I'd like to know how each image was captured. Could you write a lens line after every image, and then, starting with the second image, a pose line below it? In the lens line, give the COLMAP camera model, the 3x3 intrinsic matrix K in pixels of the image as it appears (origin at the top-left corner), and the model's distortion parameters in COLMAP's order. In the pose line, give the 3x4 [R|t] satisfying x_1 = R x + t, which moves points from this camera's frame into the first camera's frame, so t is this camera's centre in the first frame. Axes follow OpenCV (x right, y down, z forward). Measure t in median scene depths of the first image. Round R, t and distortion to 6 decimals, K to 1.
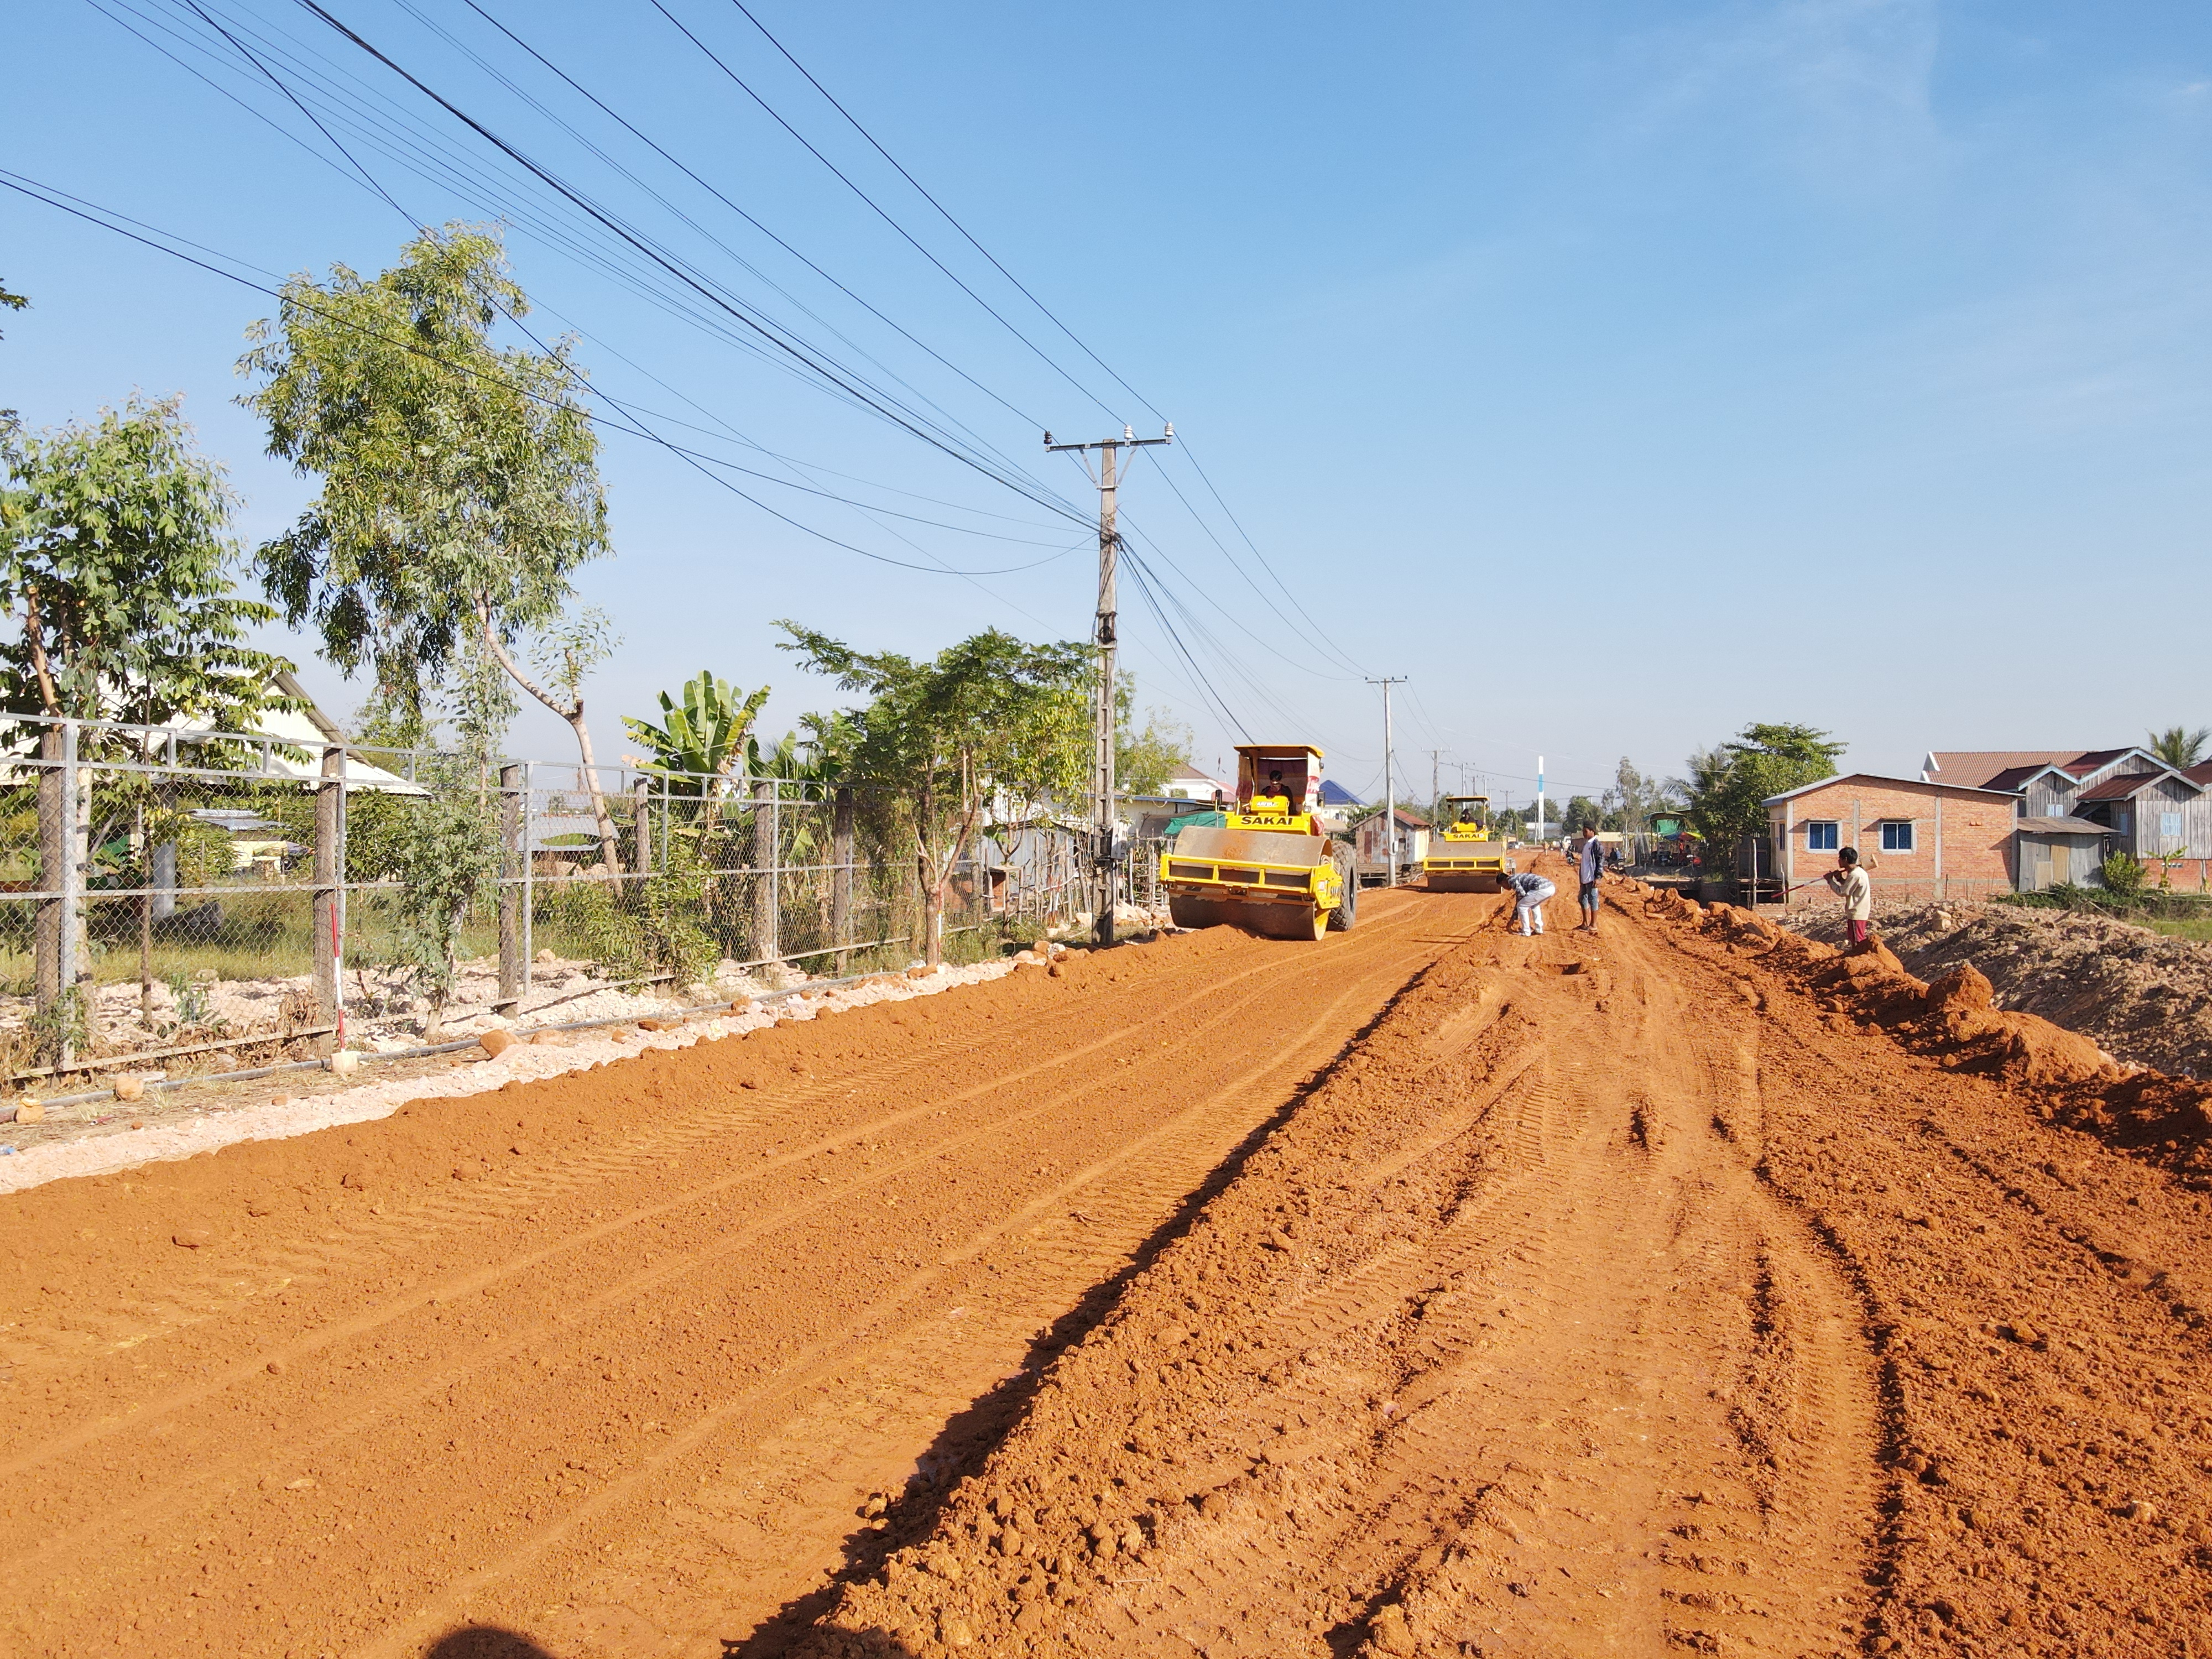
lens RADIAL K [[1622.5, 0, 1099.2], [0, 1622.5, 831.7], [0, 0, 1]] dist [0.024296, -0.003443]
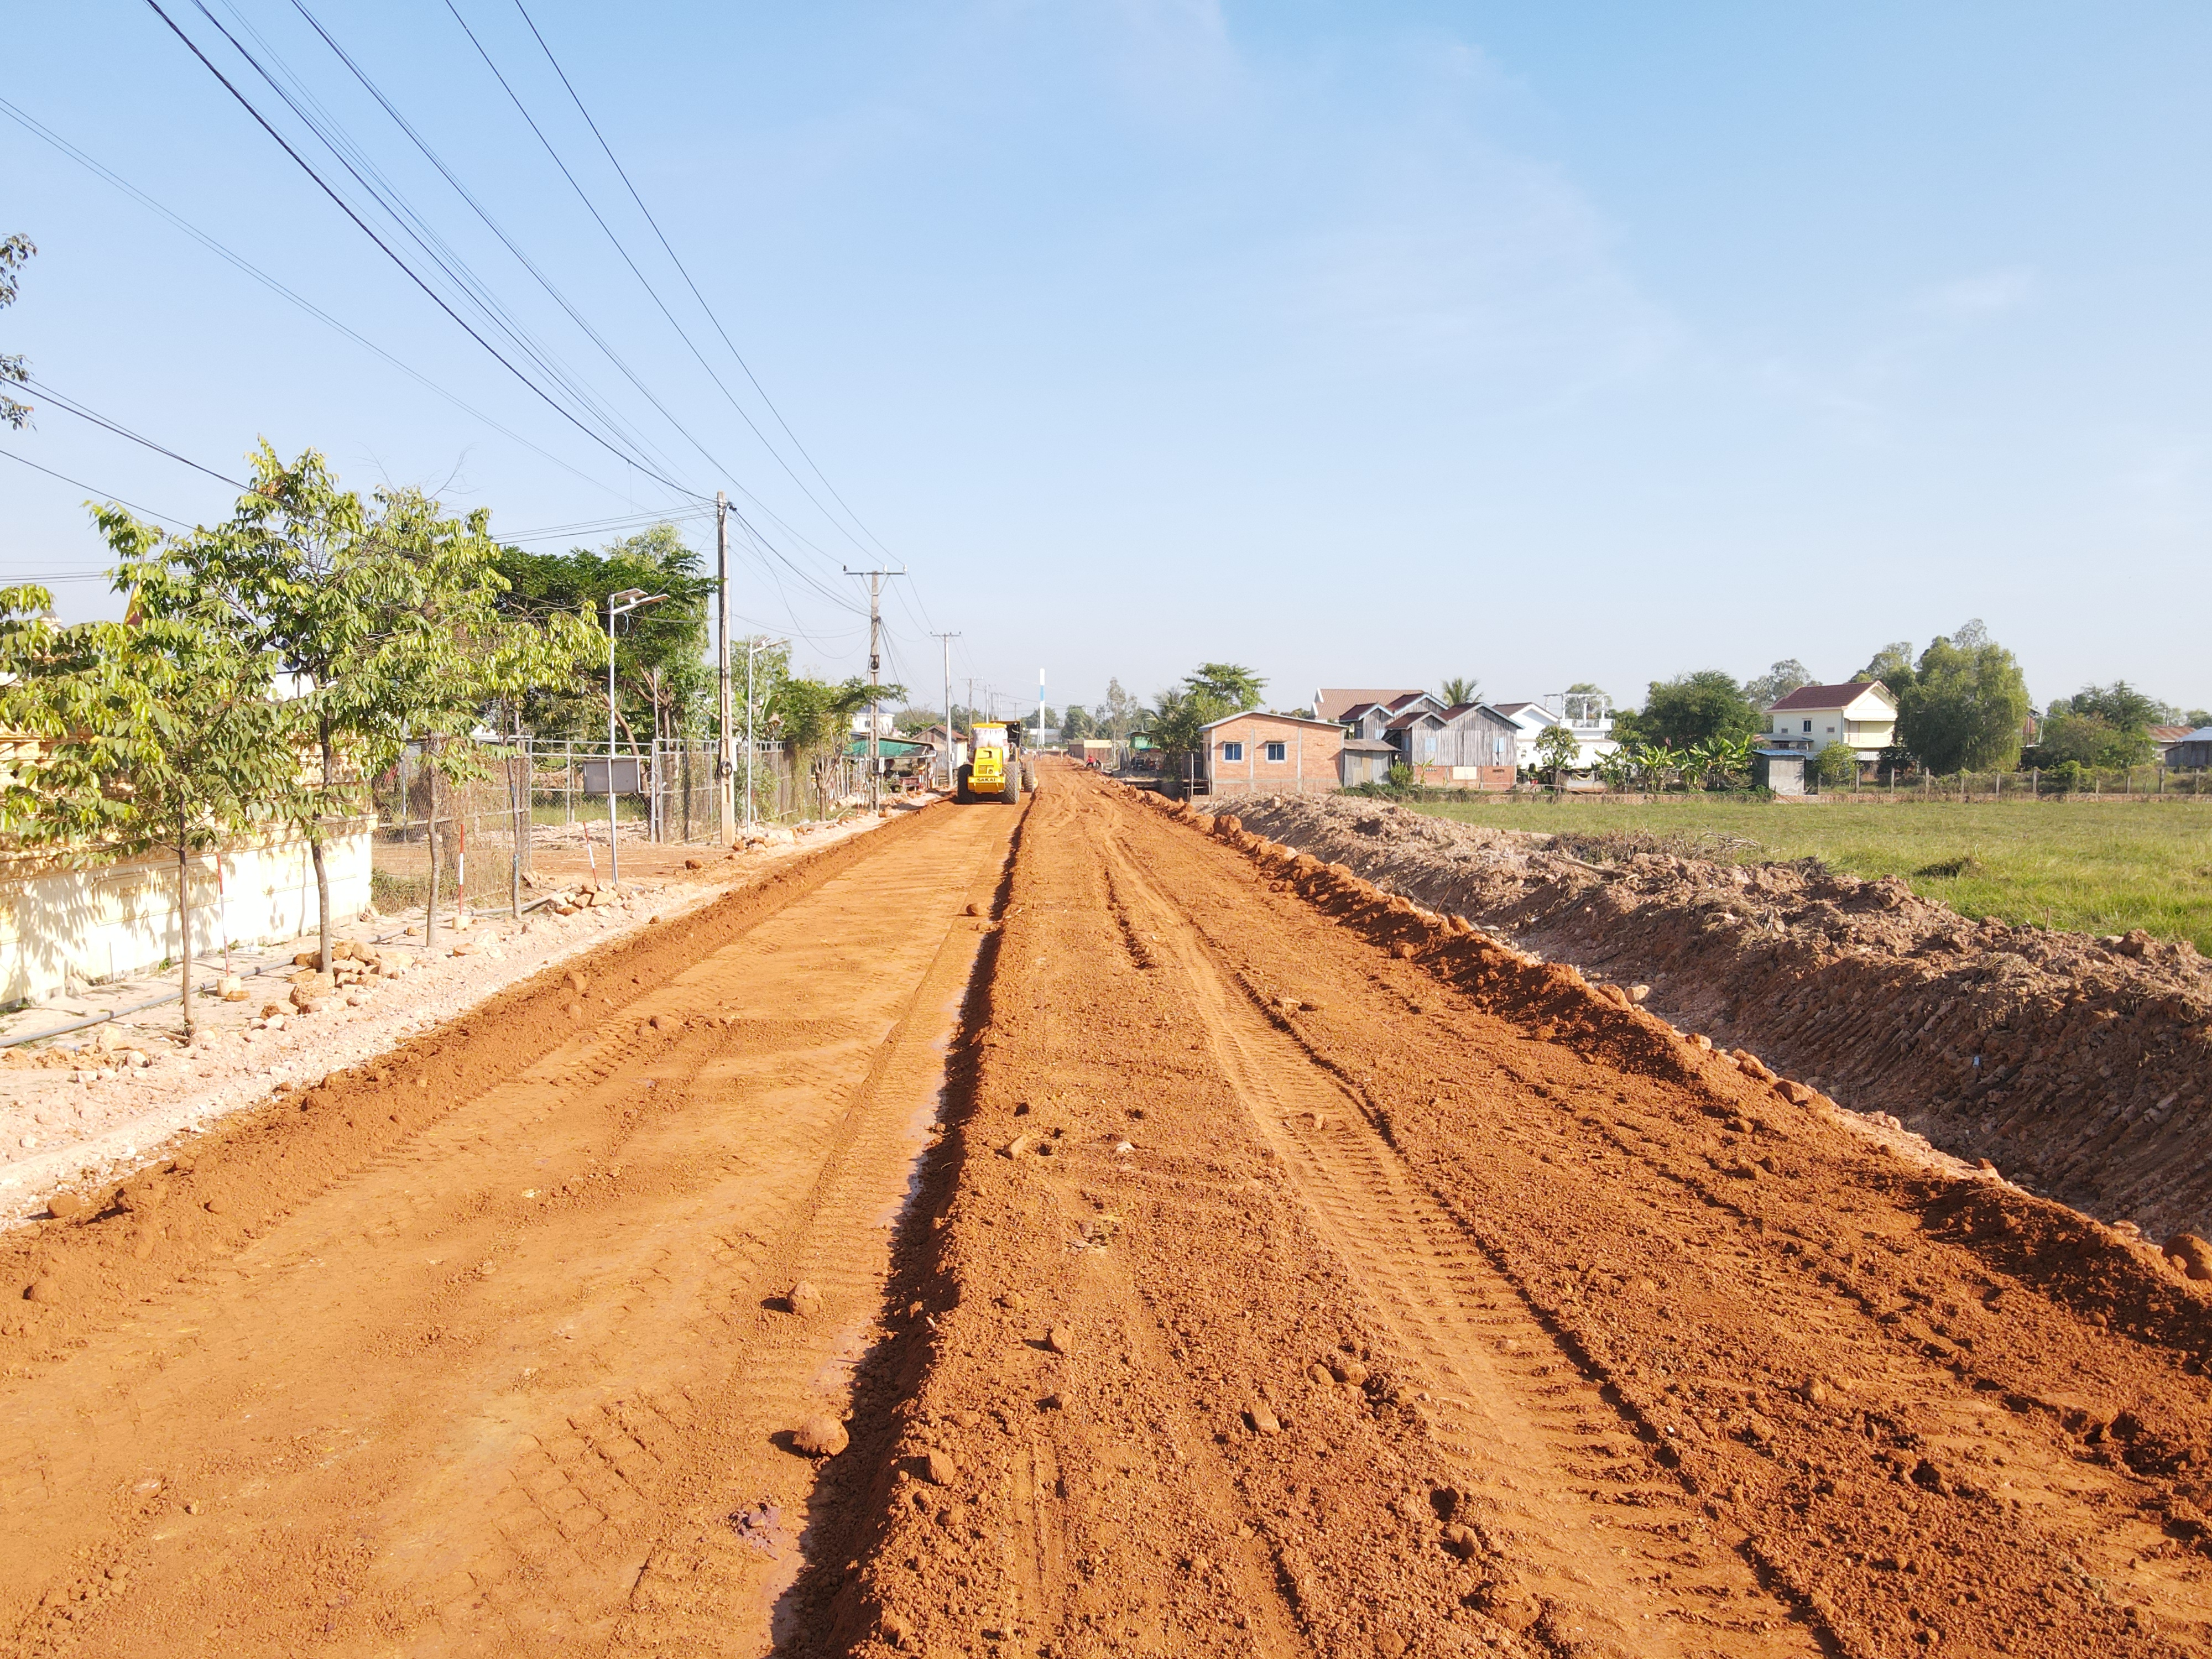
lens RADIAL K [[1635.7, 0, 1145.2], [0, 1635.7, 837.0], [0, 0, 1]] dist [0.049002, 0.002186]
pose [[0.945666, -0.015768, 0.324756, -0.138144], [-0.004899, 0.998019, 0.062722, -0.013197], [-0.325101, -0.060905, 0.943716, -0.436391]]
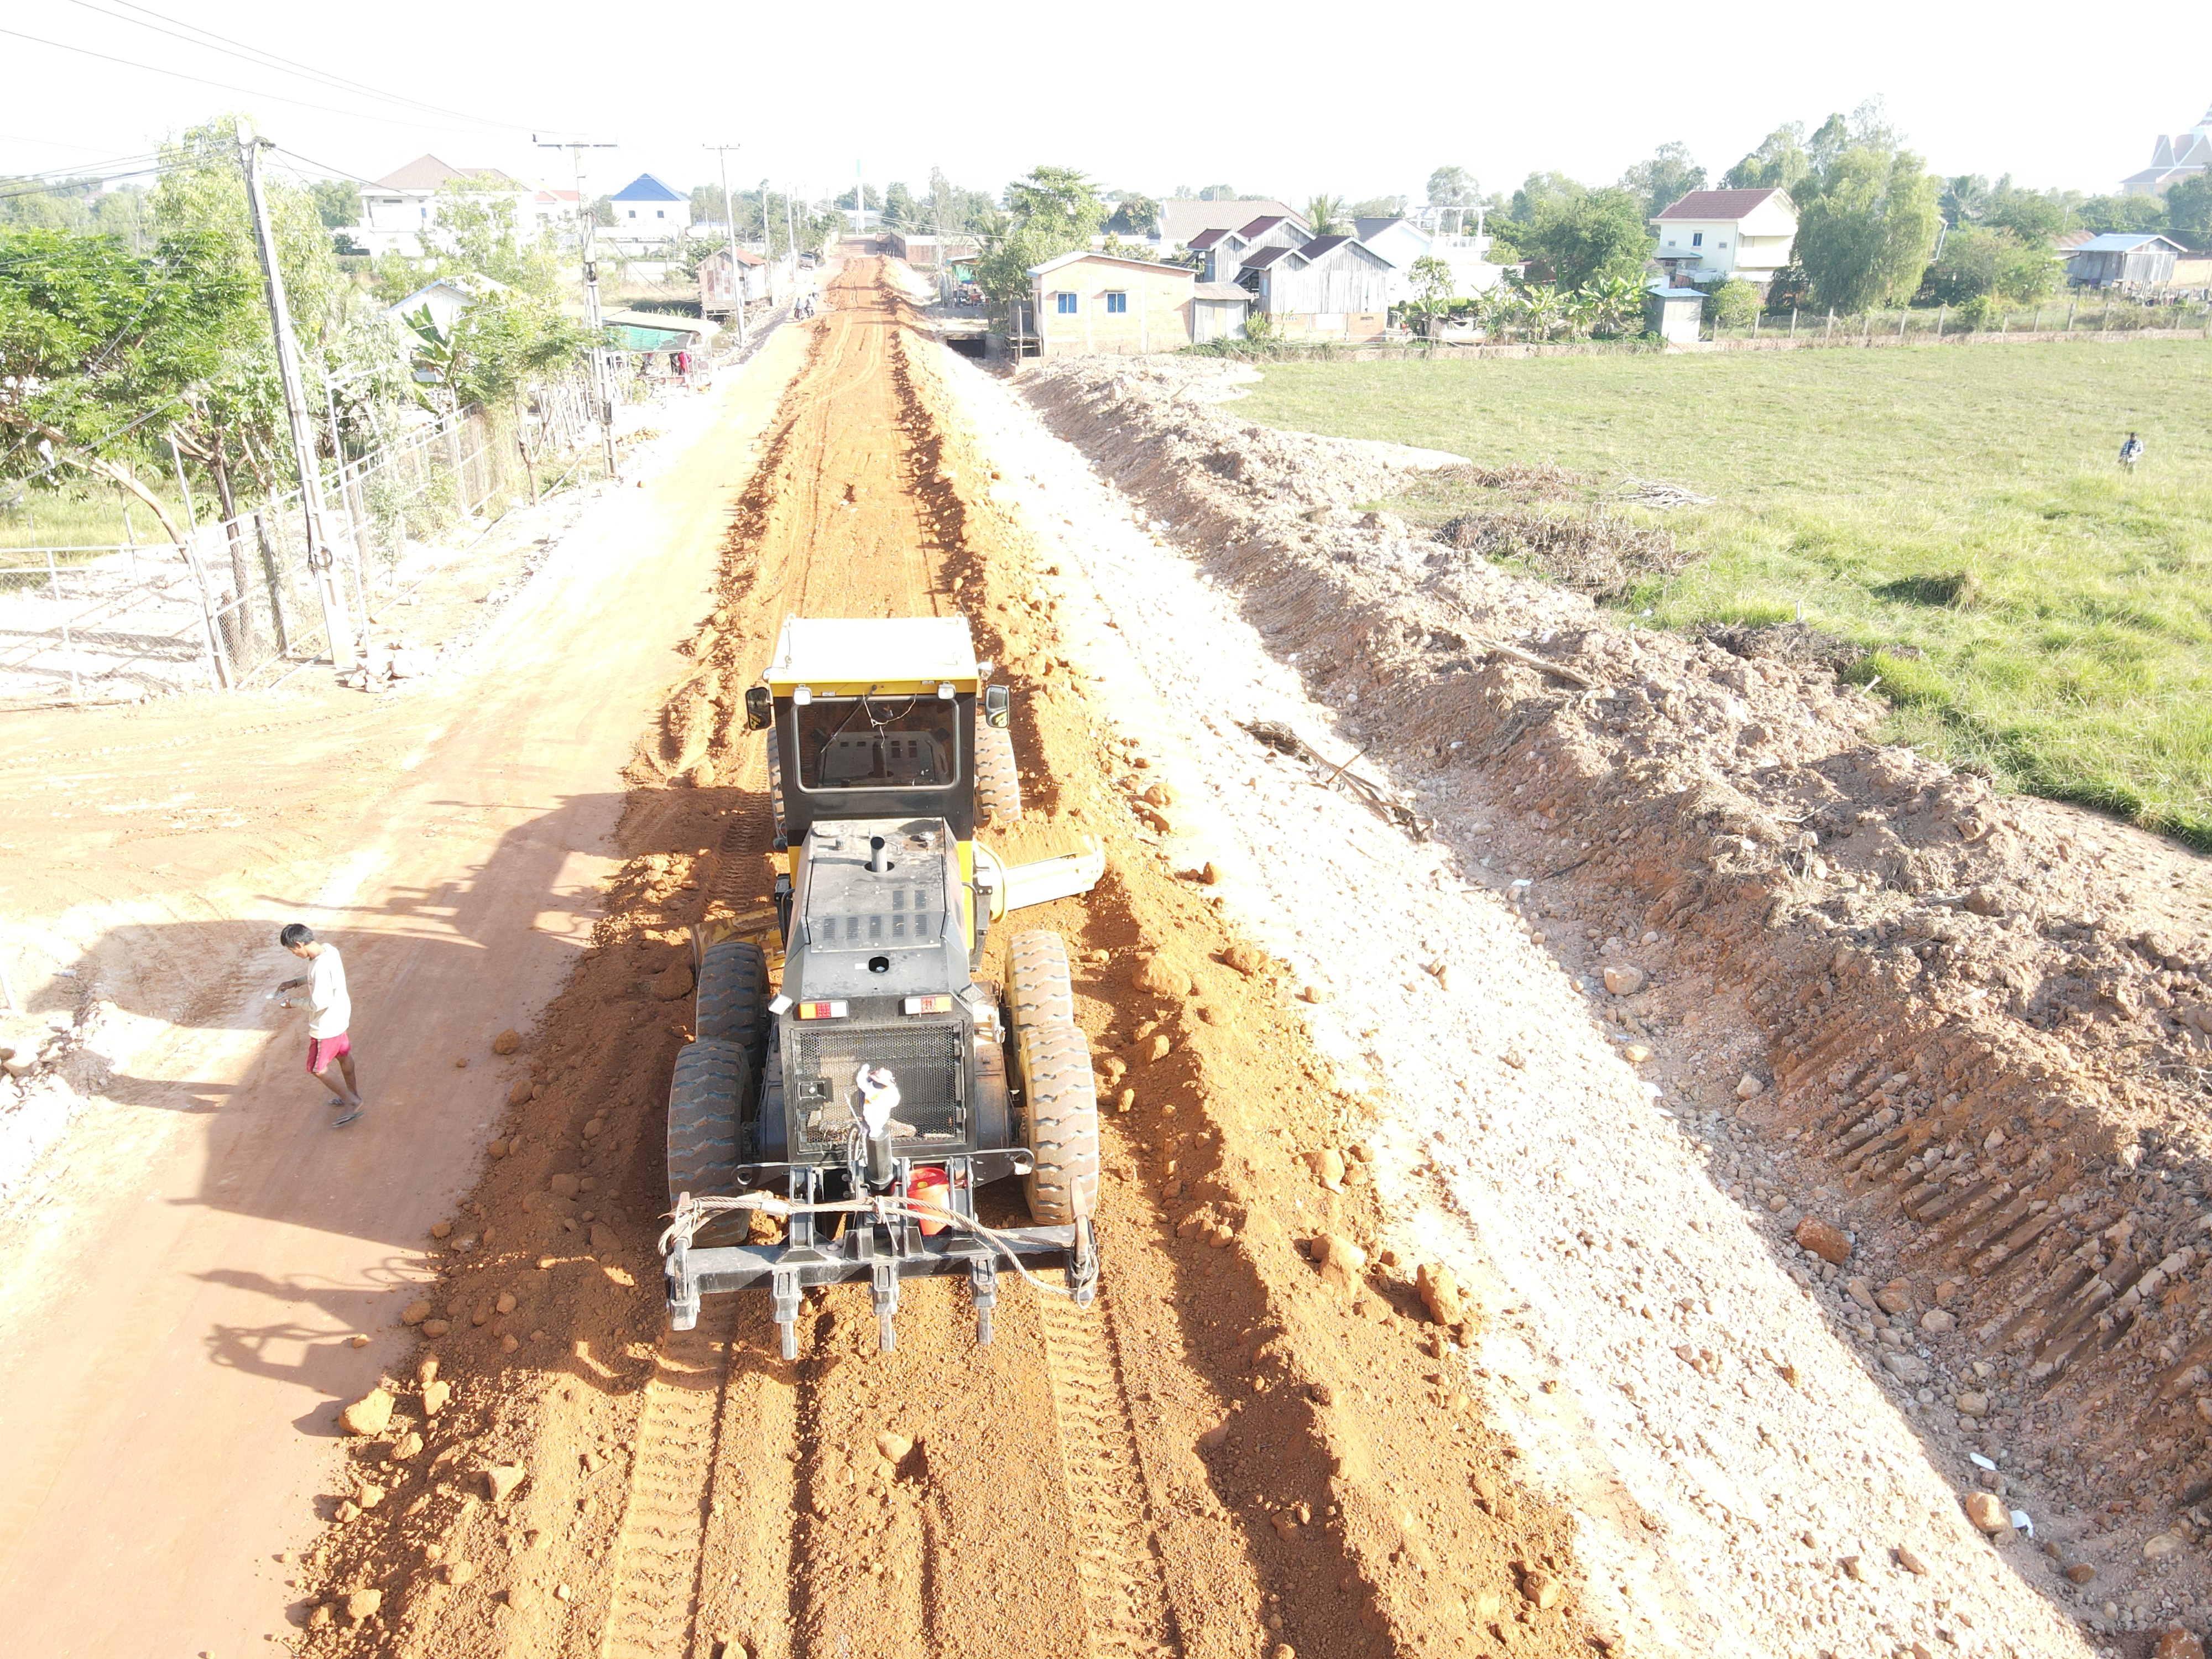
lens RADIAL K [[1622.5, 0, 1099.2], [0, 1622.5, 831.7], [0, 0, 1]] dist [0.024296, -0.003443]
pose [[0.920842, -0.142635, 0.362911, -0.077979], [0.001184, 0.931716, 0.363187, -0.076804], [-0.389933, -0.334008, 0.858132, -0.299175]]
